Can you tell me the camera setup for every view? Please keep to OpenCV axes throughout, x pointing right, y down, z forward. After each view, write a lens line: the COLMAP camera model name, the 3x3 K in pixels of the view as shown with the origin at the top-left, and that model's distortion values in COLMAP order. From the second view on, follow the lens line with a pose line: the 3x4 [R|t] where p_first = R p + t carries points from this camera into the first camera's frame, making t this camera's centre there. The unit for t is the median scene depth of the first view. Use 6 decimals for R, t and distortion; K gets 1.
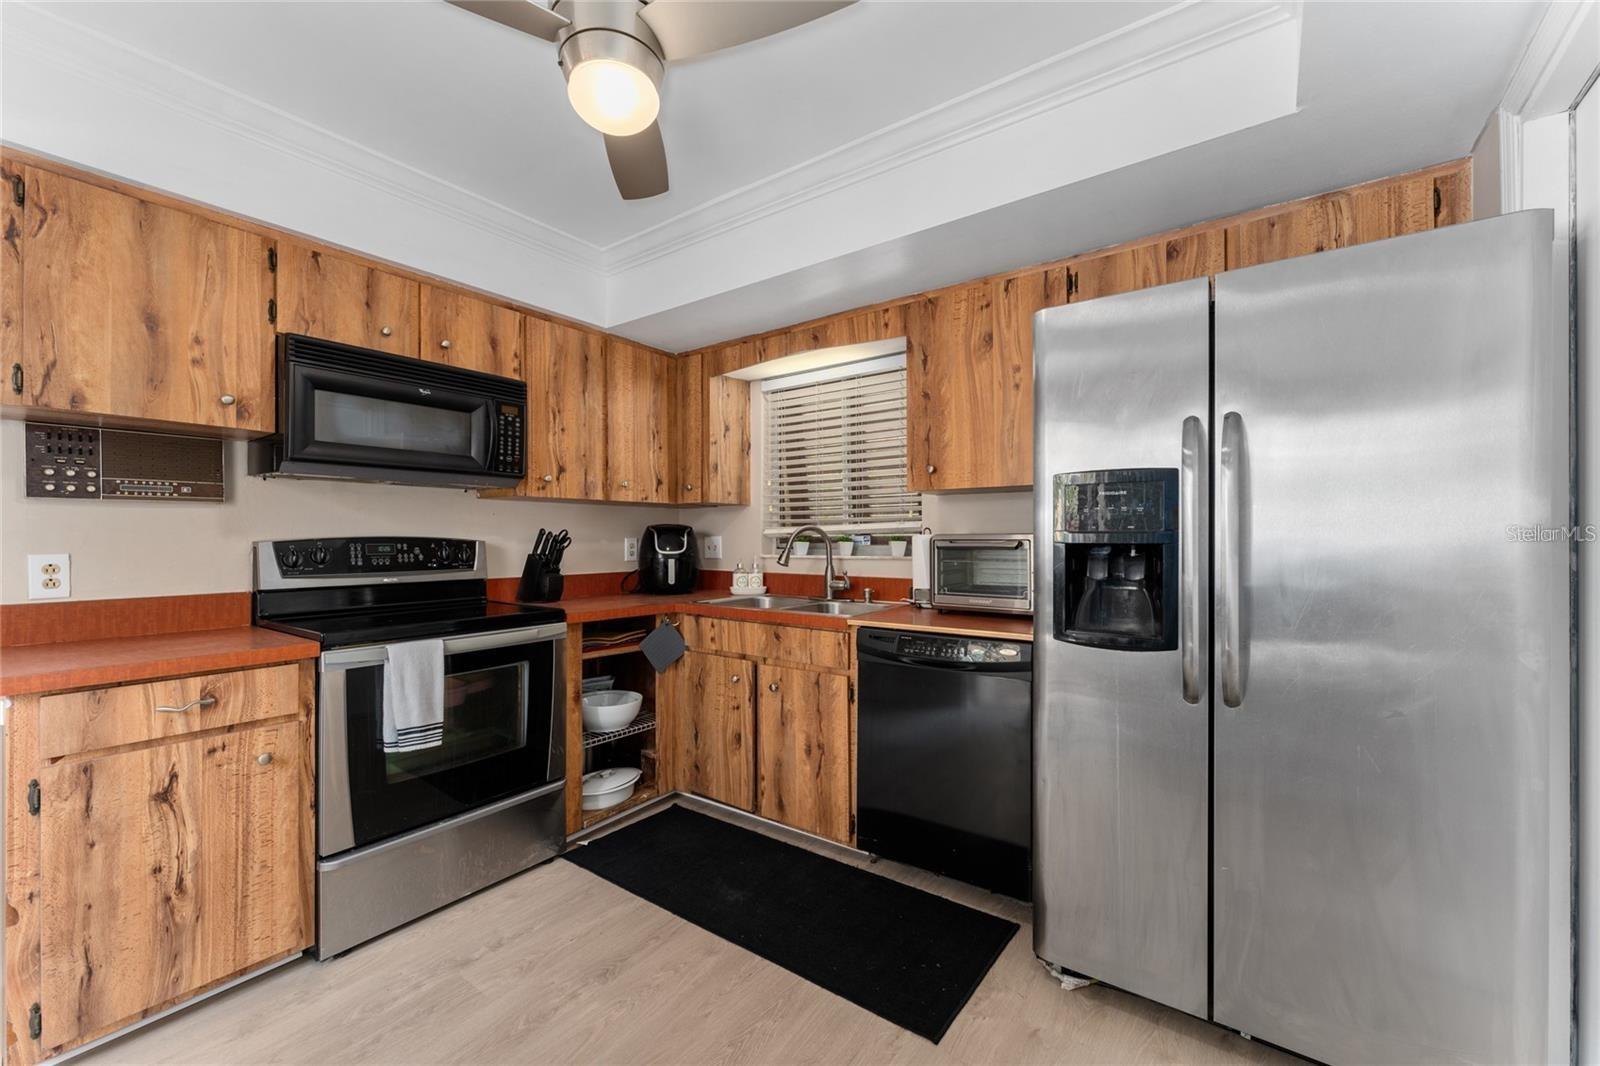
lens RADIAL K [[637.4, 0, 800.2], [0, 637.4, 535.6], [0, 0, 1]] dist [-0.001494, 0.000297]
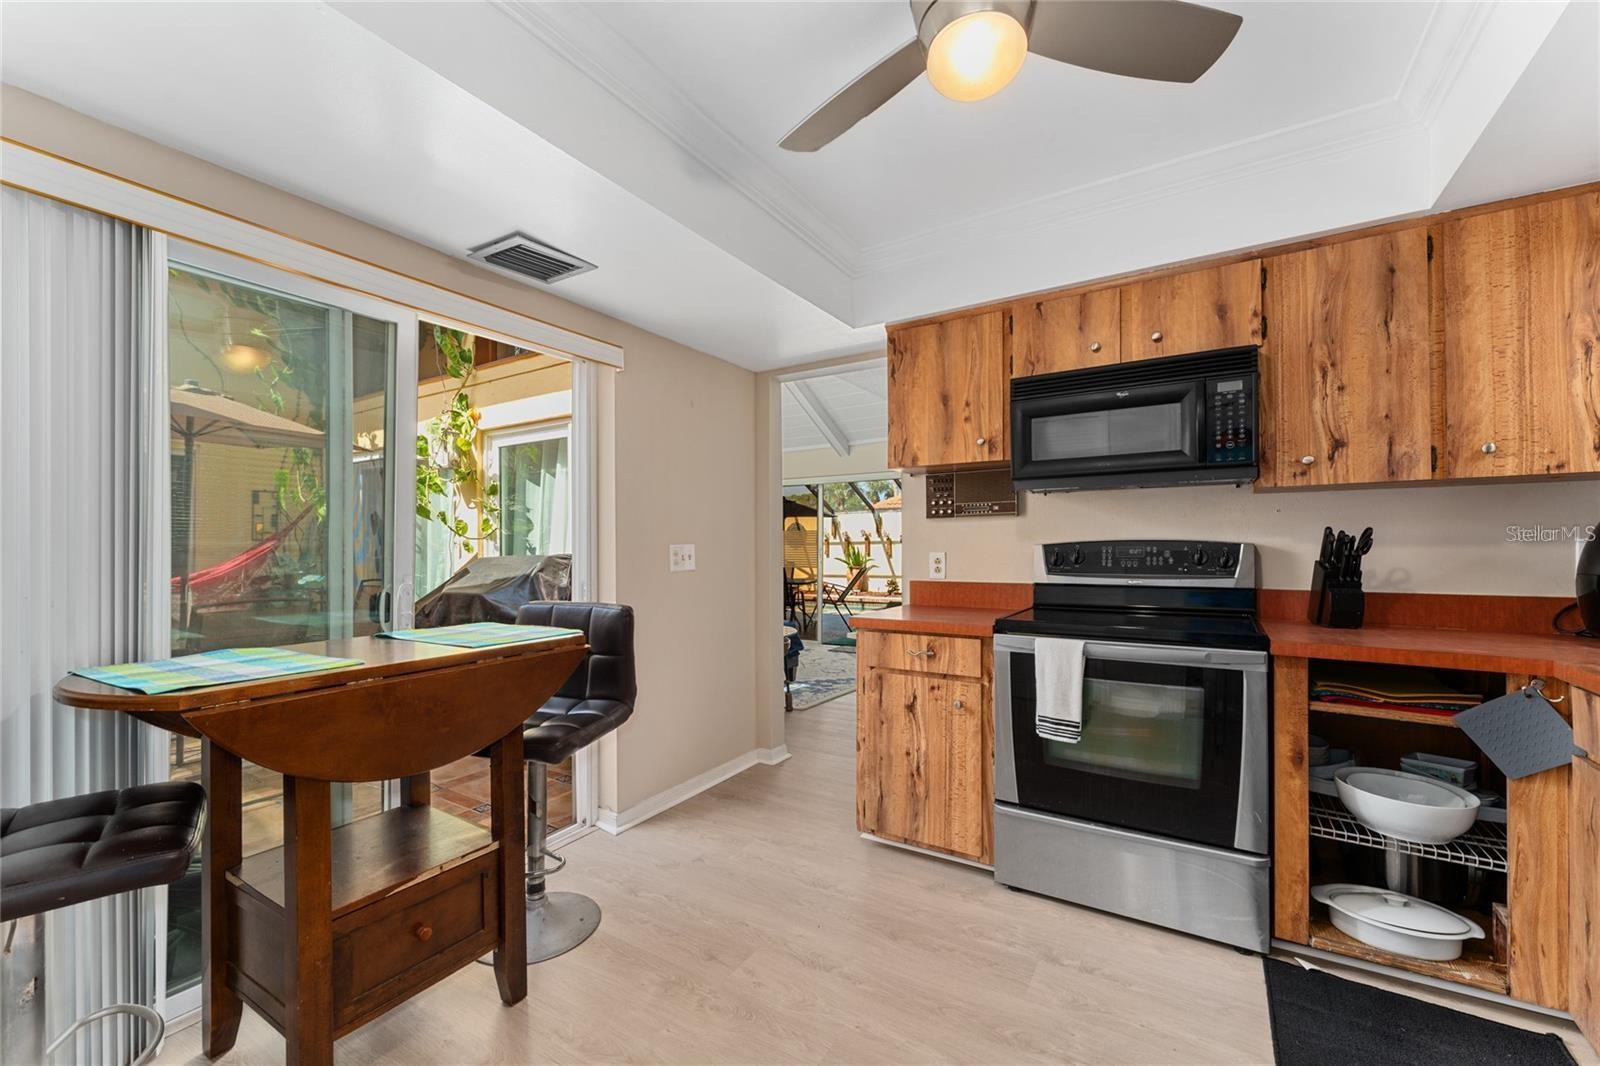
lens RADIAL K [[637.4, 0, 799.4], [0, 637.4, 541.3], [0, 0, 1]] dist [-0.001494, 0.000297]
pose [[0.073499, -0.004309, -0.997286, 0.381396], [0.010565, 0.999938, -0.003542, 0.002457], [0.997239, -0.010276, 0.073540, 0.436899]]
